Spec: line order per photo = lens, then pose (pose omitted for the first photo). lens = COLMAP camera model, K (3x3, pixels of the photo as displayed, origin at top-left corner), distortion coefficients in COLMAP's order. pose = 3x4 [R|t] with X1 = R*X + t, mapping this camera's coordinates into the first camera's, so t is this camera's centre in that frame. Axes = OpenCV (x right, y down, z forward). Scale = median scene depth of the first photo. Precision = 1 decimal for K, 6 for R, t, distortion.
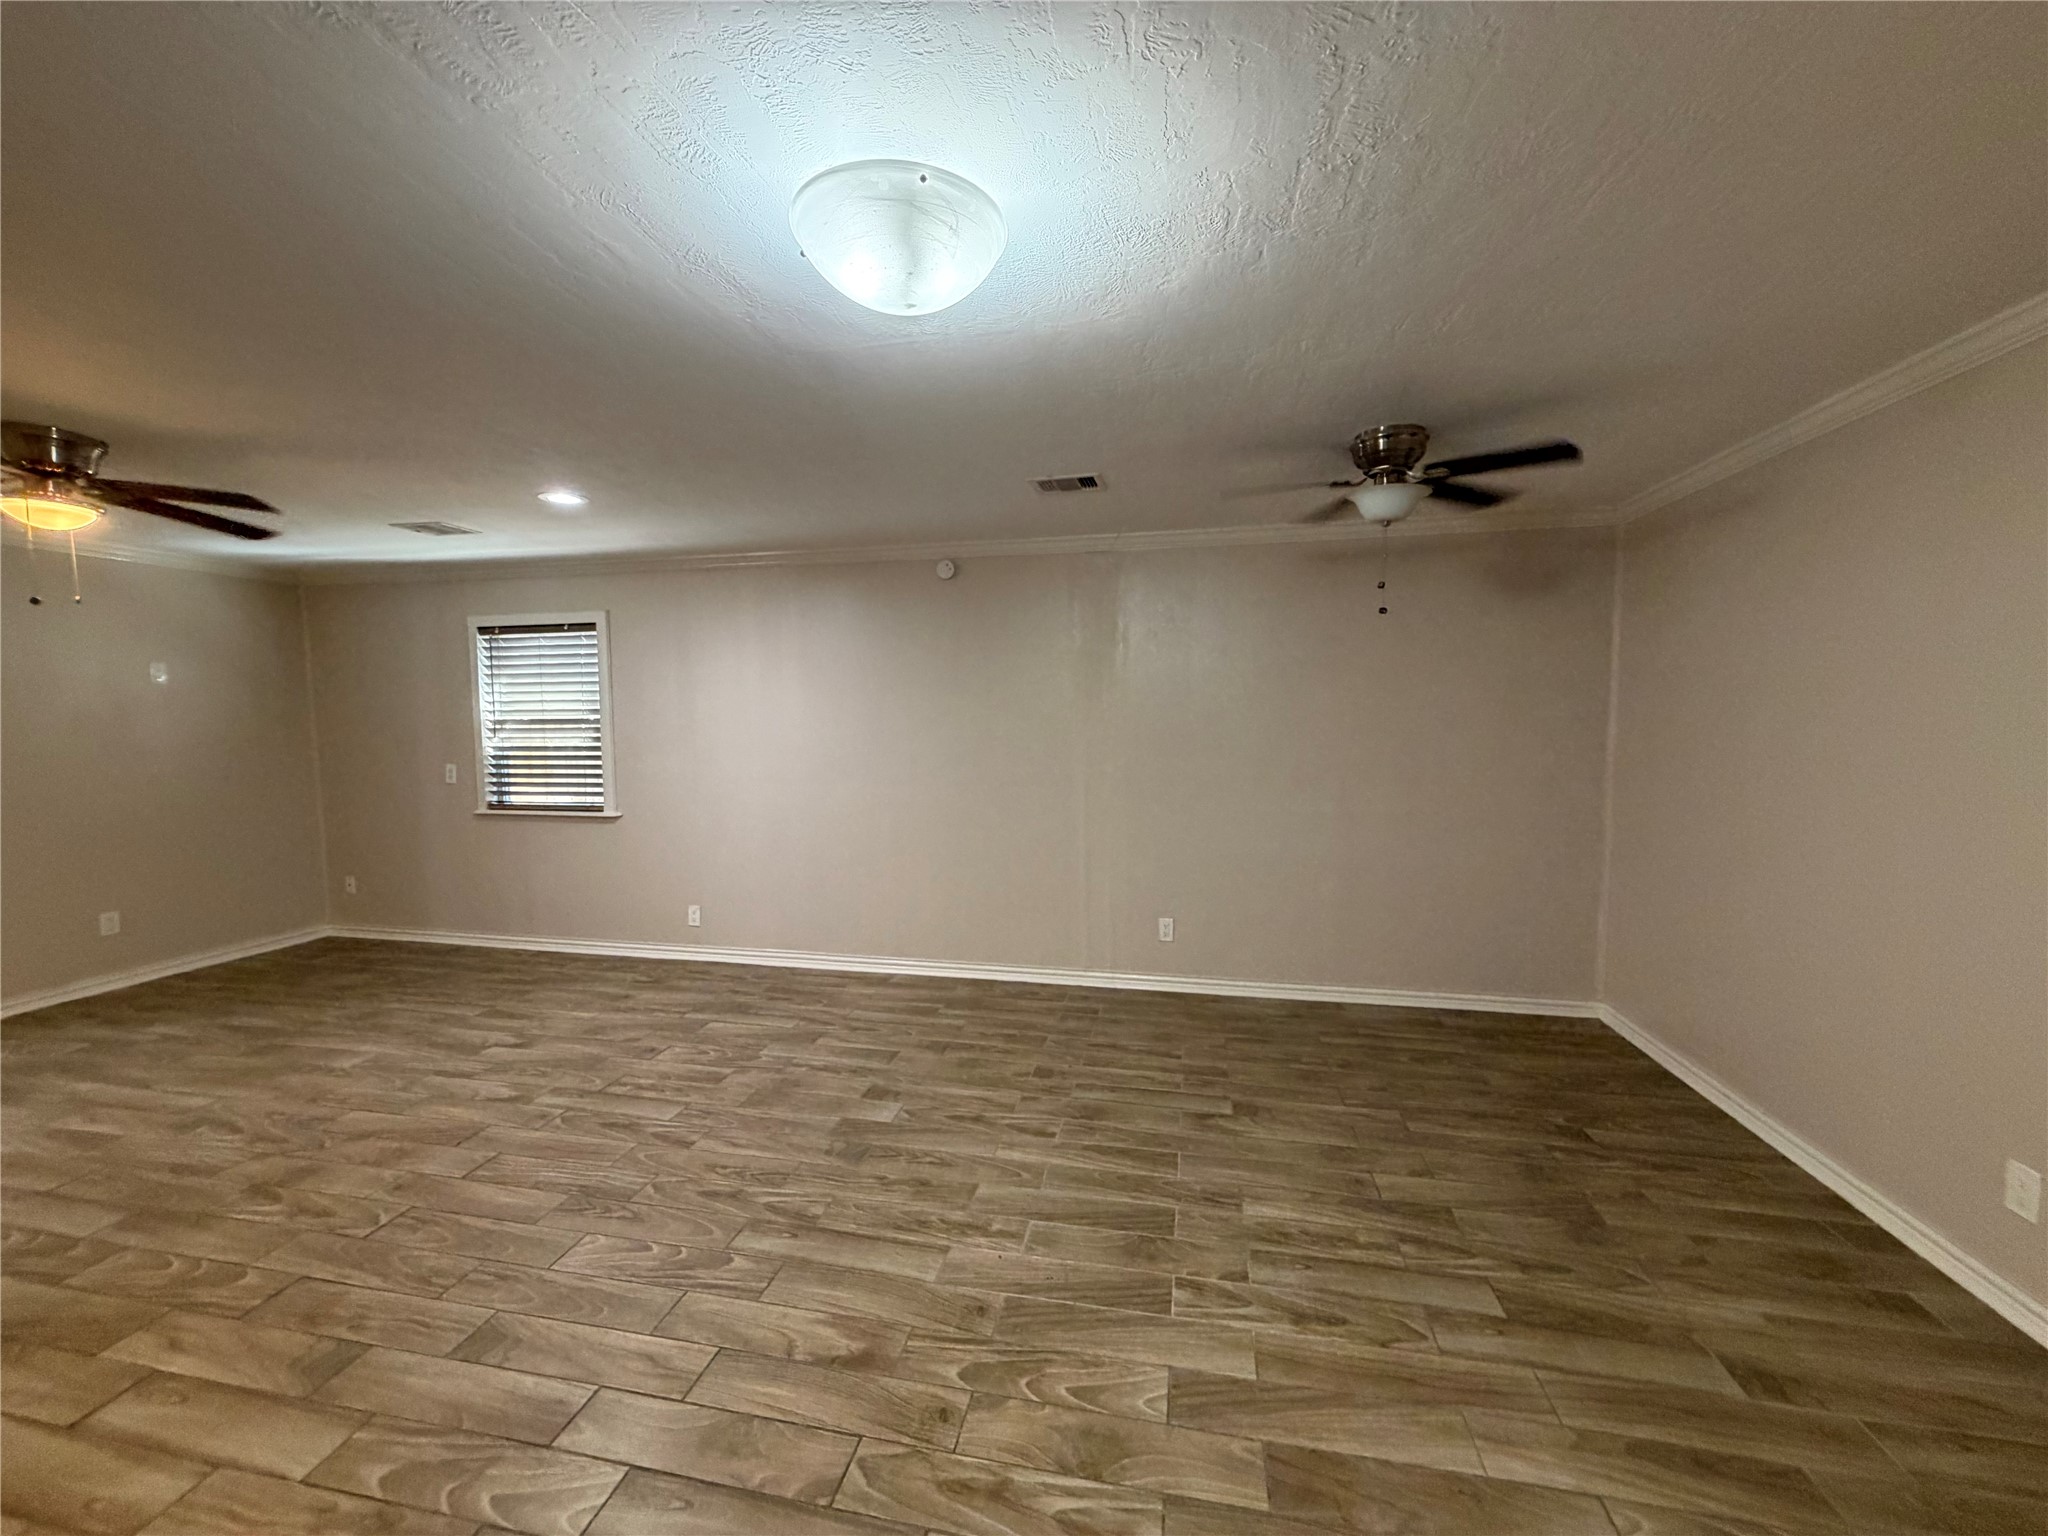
lens RADIAL K [[821.1, 0, 1024.3], [0, 821.1, 768.5], [0, 0, 1]] dist [0.007517, -0.000122]
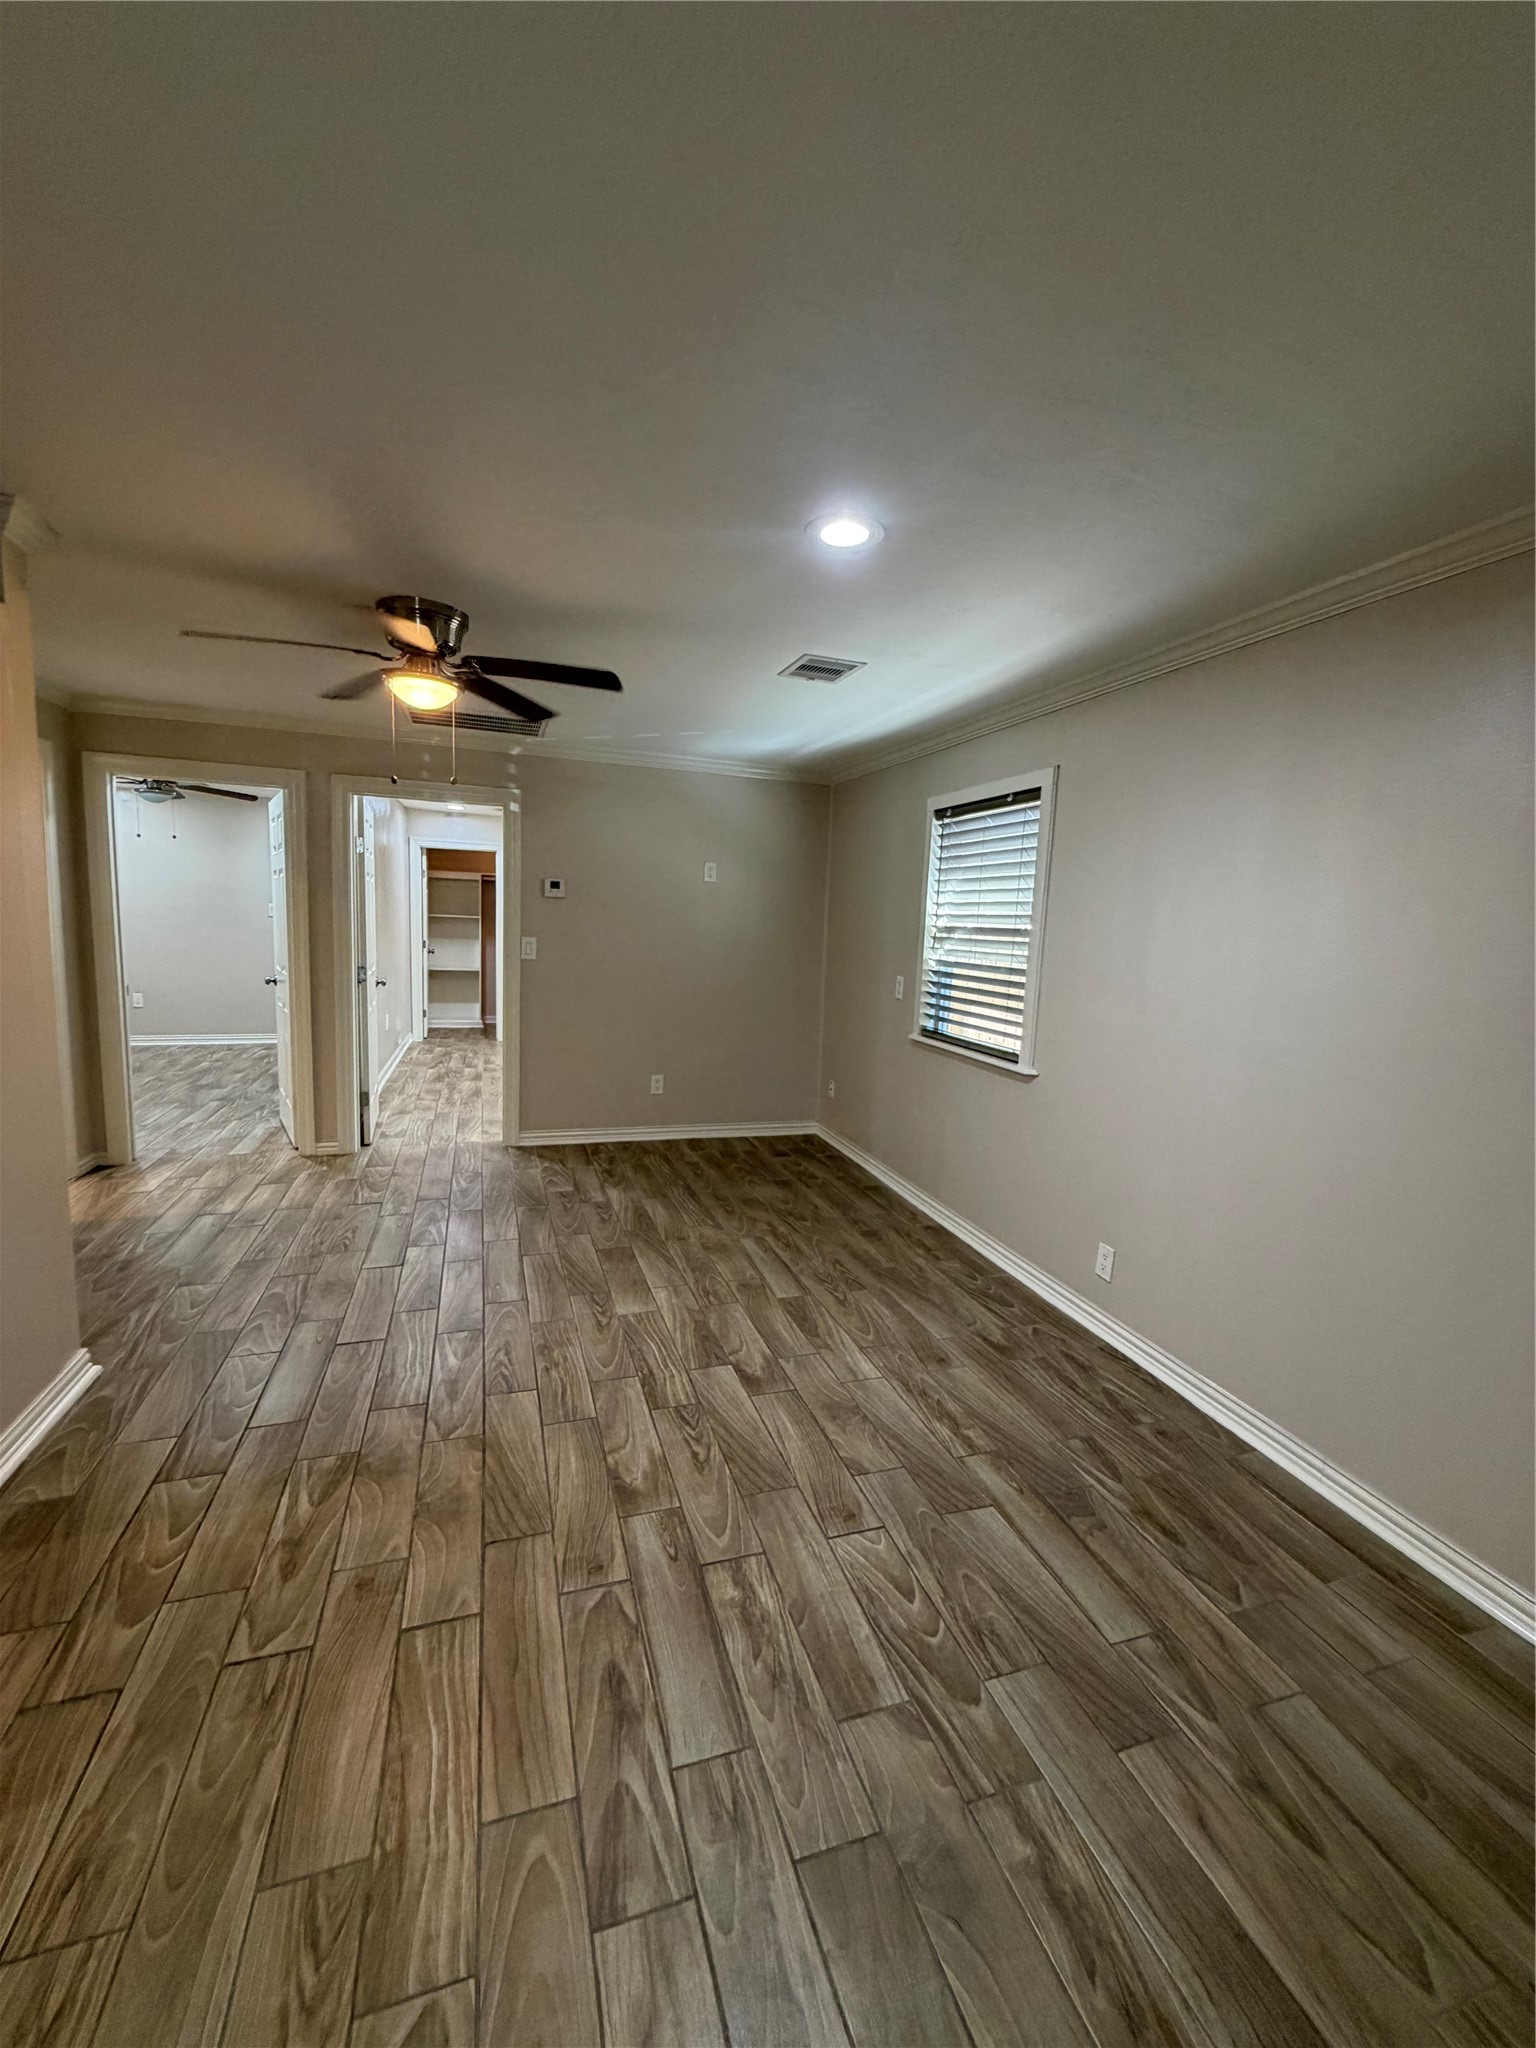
lens RADIAL K [[821.1, 0, 766.1], [0, 821.1, 1017.5], [0, 0, 1]] dist [0.007517, -0.000122]
pose [[0.505193, 0.133155, -0.852672, -0.042489], [-0.104760, 0.990181, 0.092560, -0.034745], [0.856624, 0.042565, 0.514182, 0.563997]]
